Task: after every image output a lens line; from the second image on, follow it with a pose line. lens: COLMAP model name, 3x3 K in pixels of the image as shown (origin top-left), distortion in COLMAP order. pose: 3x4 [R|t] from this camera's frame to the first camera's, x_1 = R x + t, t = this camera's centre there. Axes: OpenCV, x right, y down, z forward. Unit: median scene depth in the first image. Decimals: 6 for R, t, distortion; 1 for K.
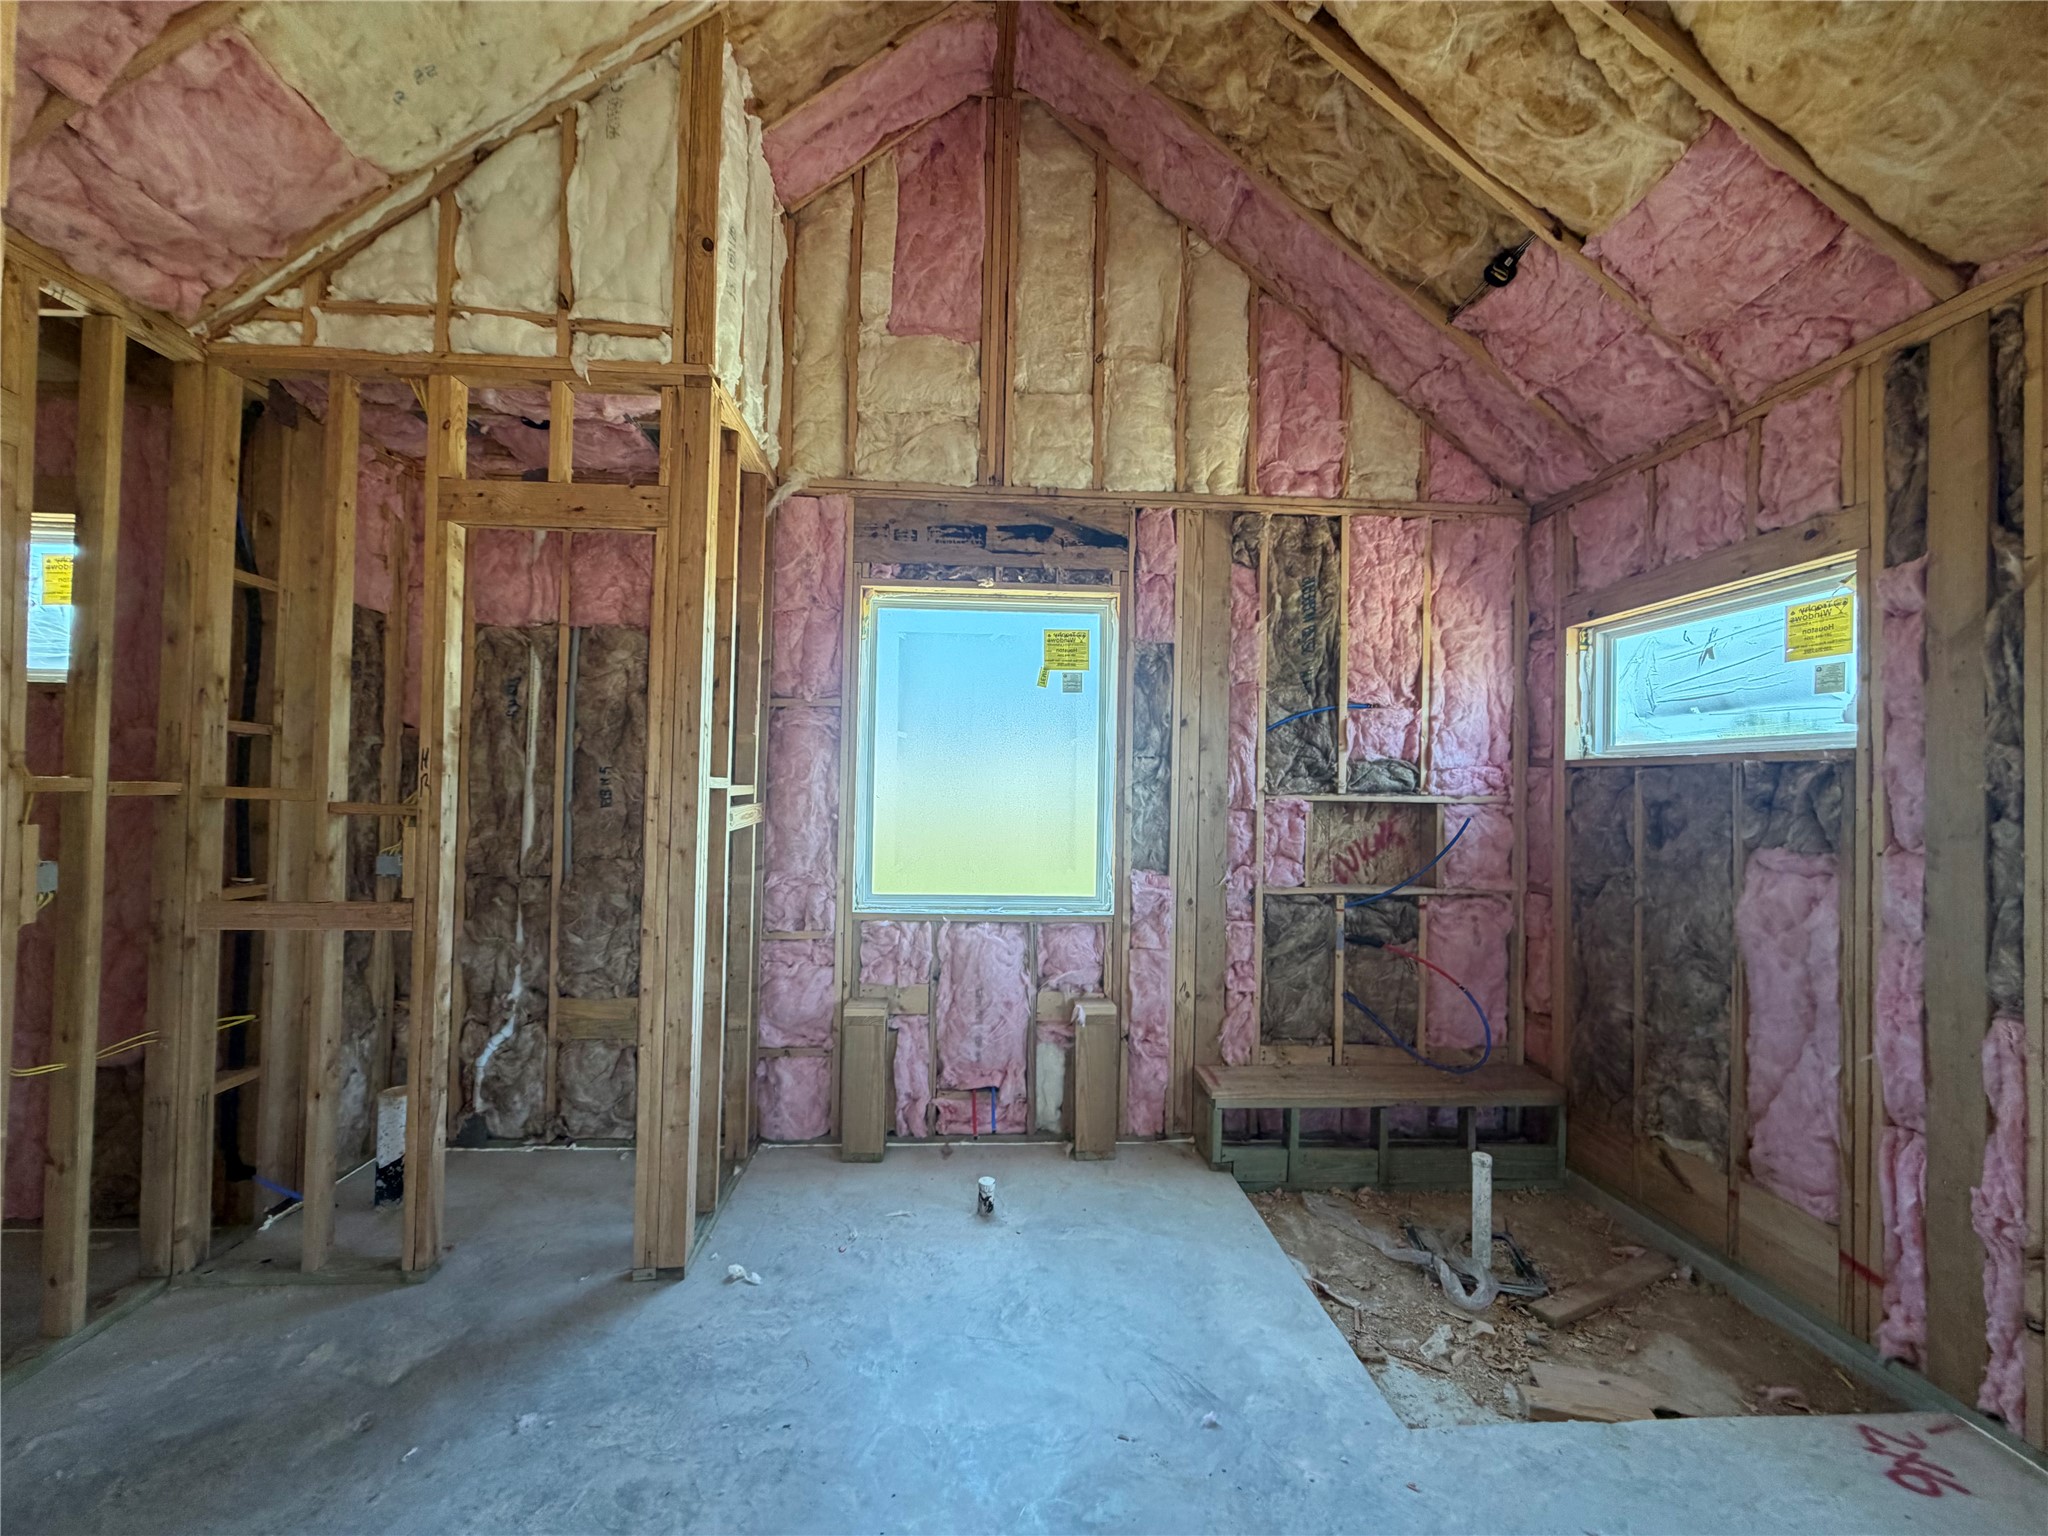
lens RADIAL K [[818.2, 0, 1018.1], [0, 818.2, 769.0], [0, 0, 1]] dist [-0.001373, 0.000896]
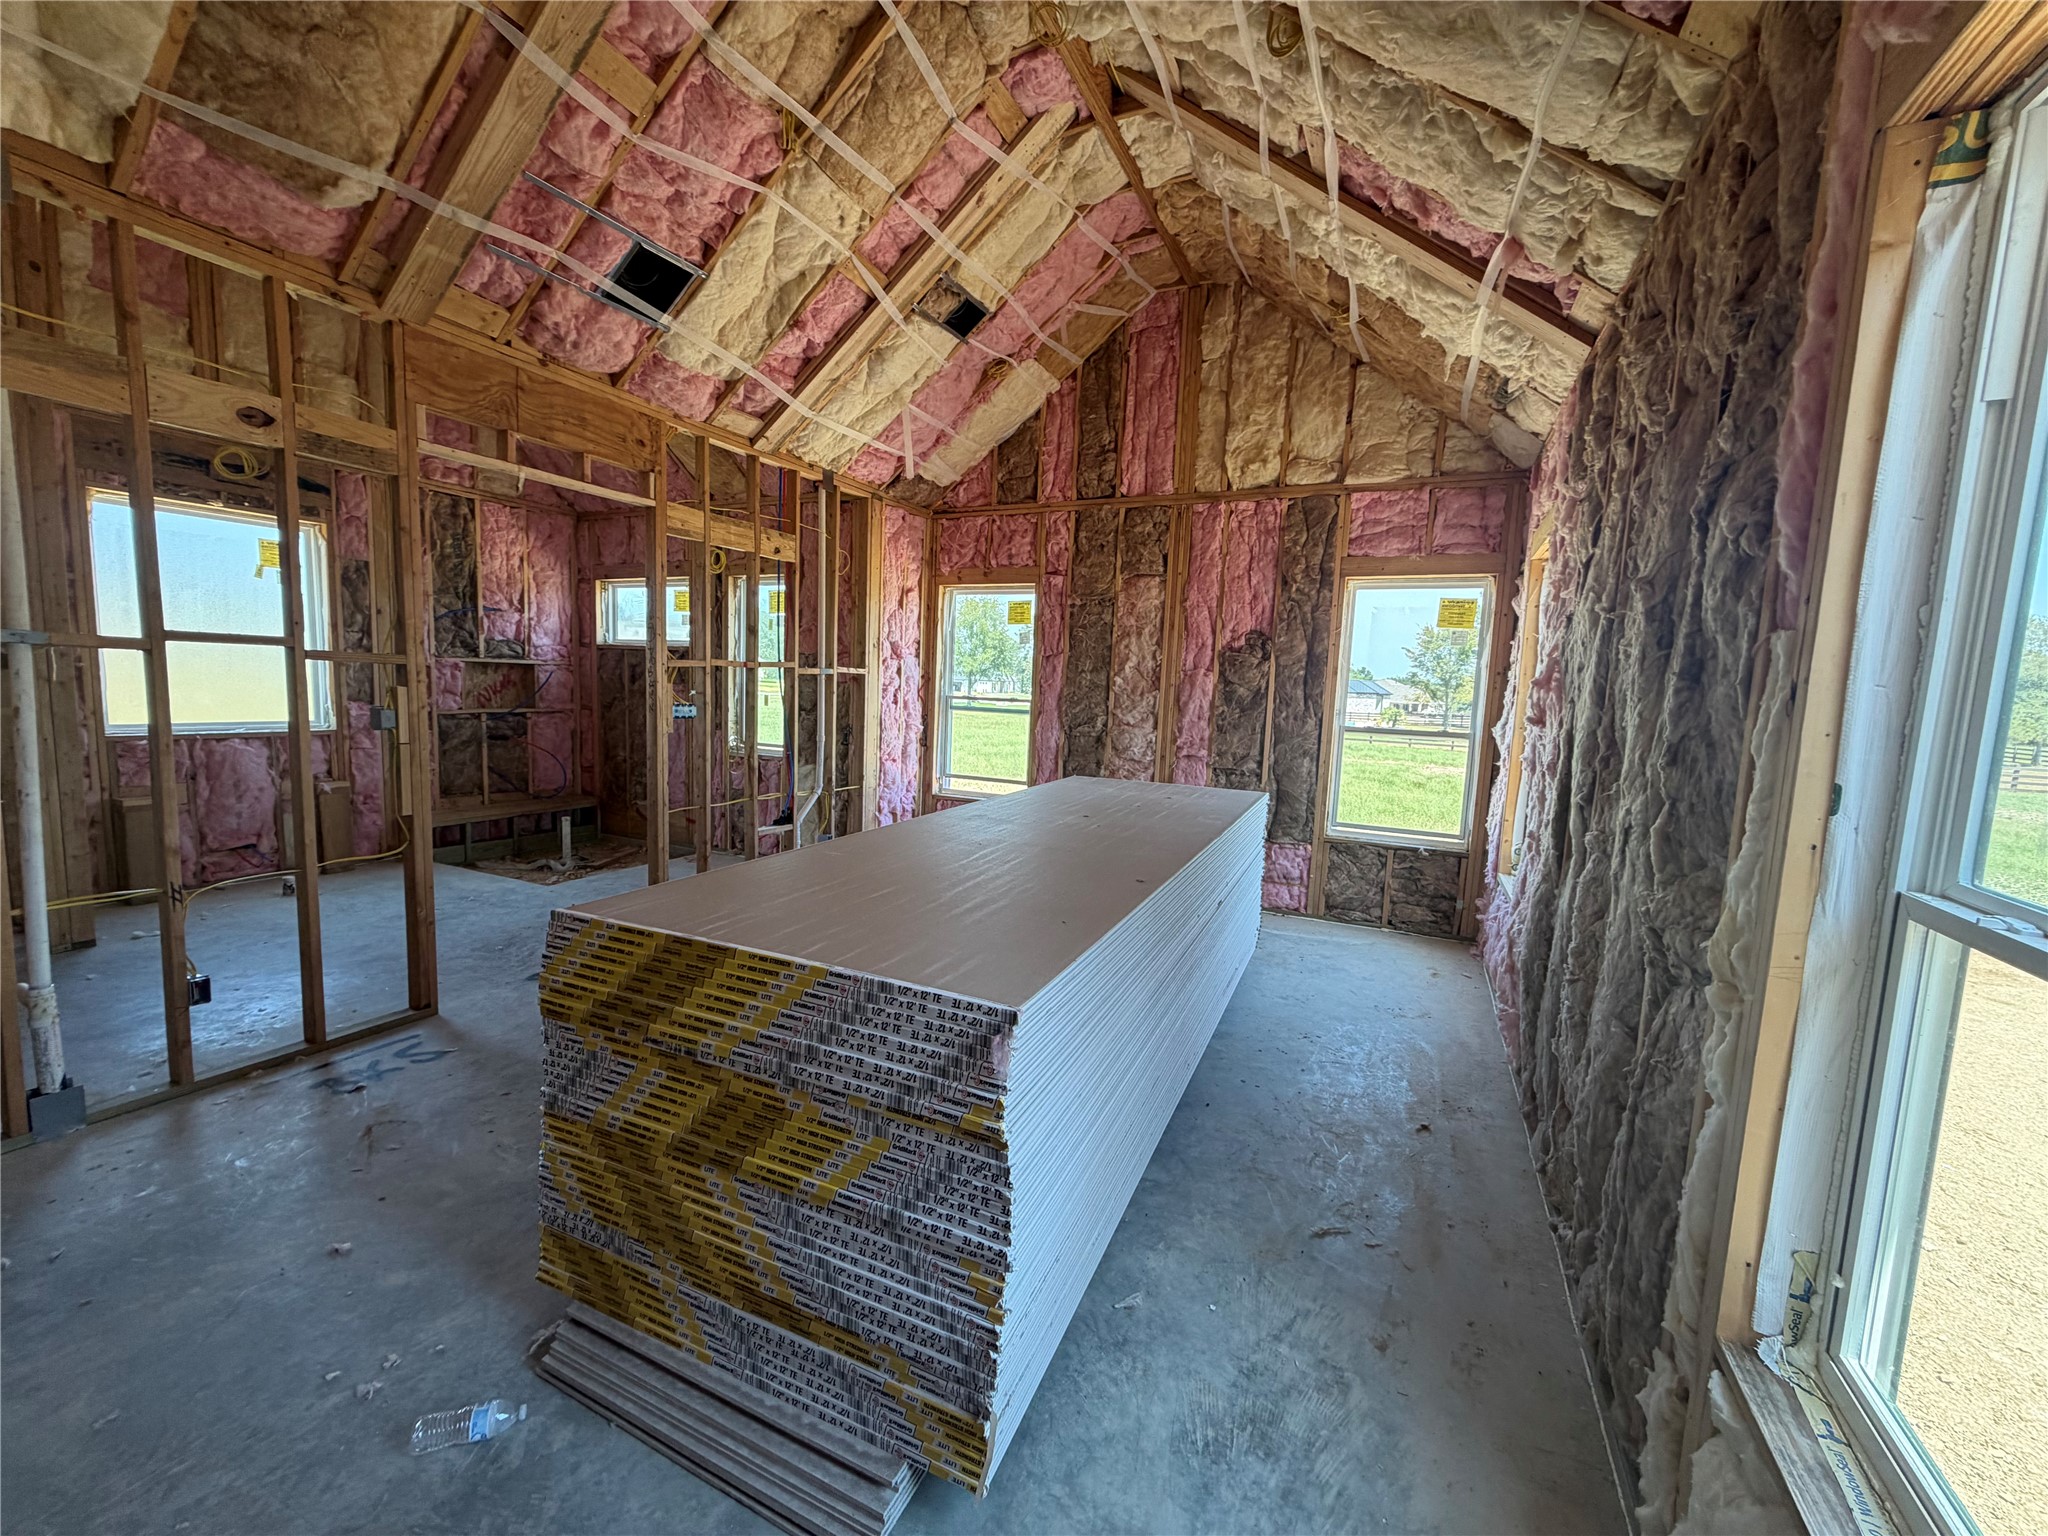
lens RADIAL K [[818.2, 0, 1023.1], [0, 818.2, 770.7], [0, 0, 1]] dist [-0.001373, 0.000896]
pose [[0.484137, -0.093135, 0.870022, -0.629120], [-0.045382, 0.990308, 0.131265, -0.014326], [-0.873815, -0.103033, 0.475218, -0.945107]]
